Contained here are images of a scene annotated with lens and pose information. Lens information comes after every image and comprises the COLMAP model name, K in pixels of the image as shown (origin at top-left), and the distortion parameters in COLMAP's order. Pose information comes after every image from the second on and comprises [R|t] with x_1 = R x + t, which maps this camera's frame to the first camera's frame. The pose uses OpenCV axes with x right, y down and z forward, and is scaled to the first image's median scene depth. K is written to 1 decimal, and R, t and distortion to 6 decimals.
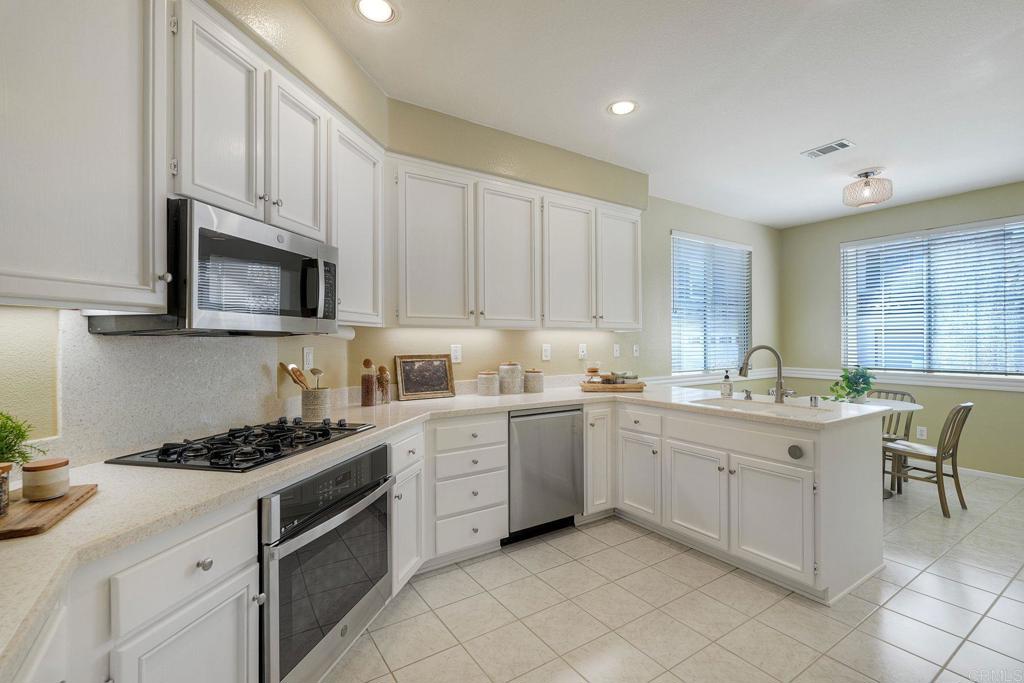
lens RADIAL K [[449.1, 0, 524.0], [0, 449.1, 337.0], [0, 0, 1]] dist [0.002821, 0.000268]
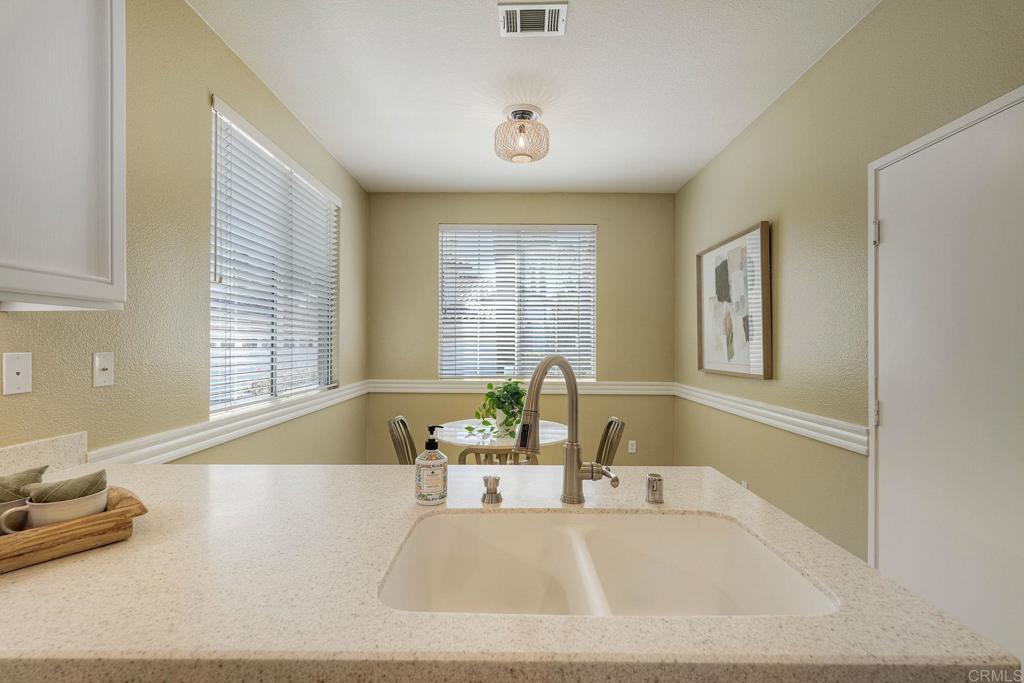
lens RADIAL K [[449.1, 0, 511.9], [0, 449.1, 343.1], [0, 0, 1]] dist [0.002821, 0.000268]
pose [[0.568500, 0.006957, 0.822654, 0.199472], [-0.011703, 0.999931, -0.000369, 0.008515], [-0.822600, -0.009417, 0.568543, 0.762520]]
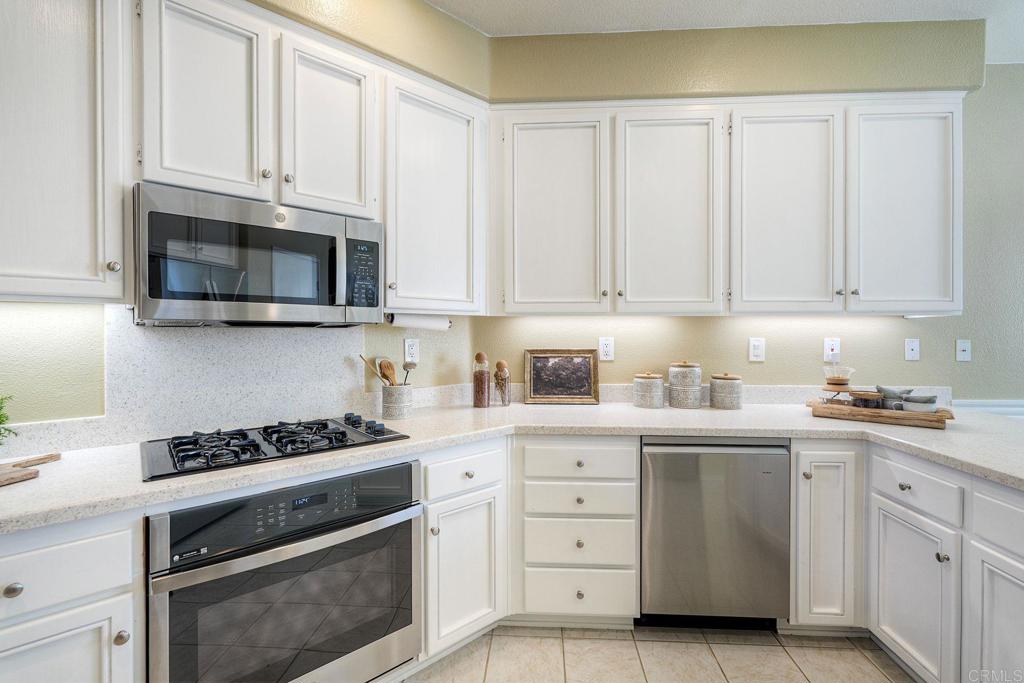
lens RADIAL K [[449.1, 0, 523.9], [0, 449.1, 334.0], [0, 0, 1]] dist [0.002821, 0.000268]
pose [[0.800148, 0.005406, -0.599779, 0.209685], [0.003099, 0.999909, 0.013147, 0.001239], [0.599795, -0.012378, 0.800058, 0.313905]]
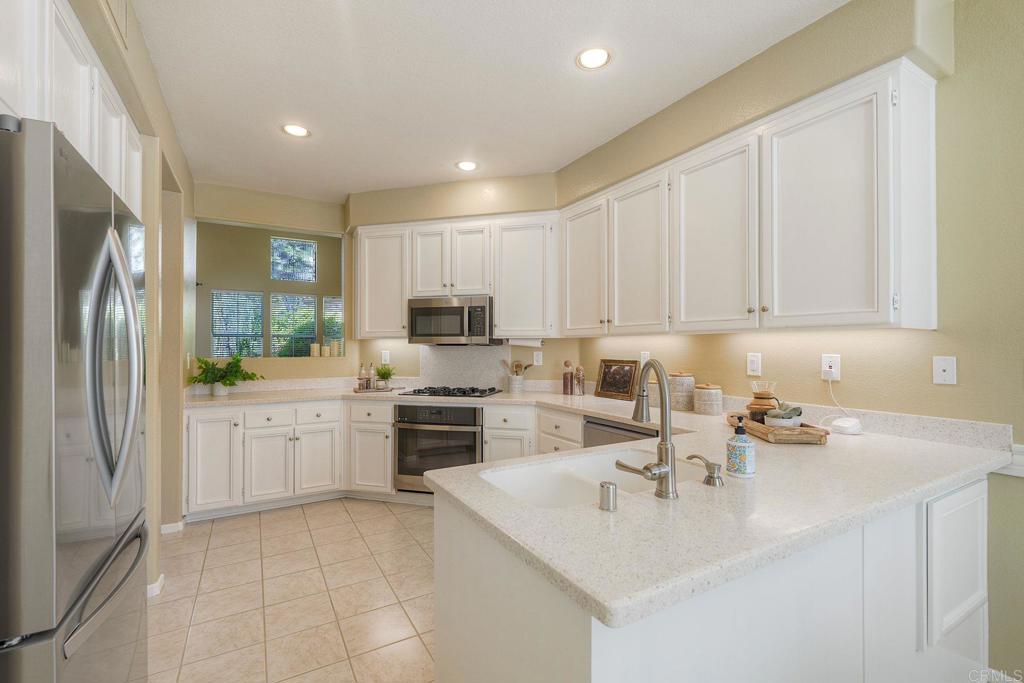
lens RADIAL K [[449.1, 0, 515.7], [0, 449.1, 346.7], [0, 0, 1]] dist [0.002821, 0.000268]
pose [[-0.058554, 0.004250, -0.998275, 0.925280], [0.013469, 0.999903, 0.003466, -0.001342], [0.998193, -0.013243, -0.058606, 0.811435]]
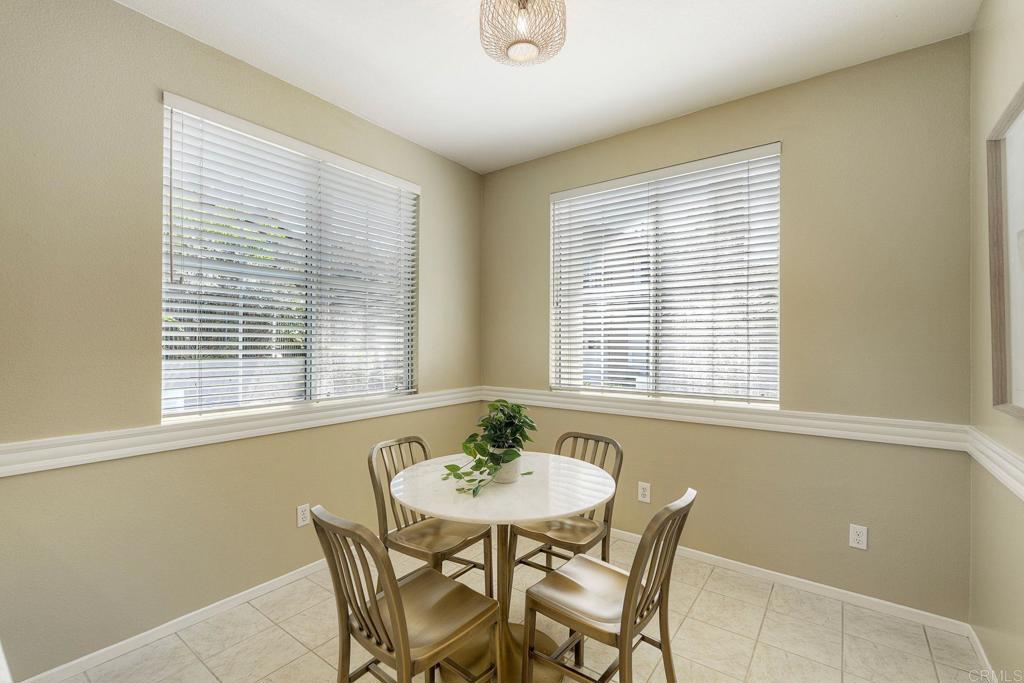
lens RADIAL K [[449.1, 0, 504.5], [0, 449.1, 342.3], [0, 0, 1]] dist [0.002821, 0.000268]
pose [[0.945573, 0.006937, 0.325337, 0.762825], [-0.008595, 0.999956, 0.003658, 0.002683], [-0.325298, -0.006255, 0.945591, 0.728485]]
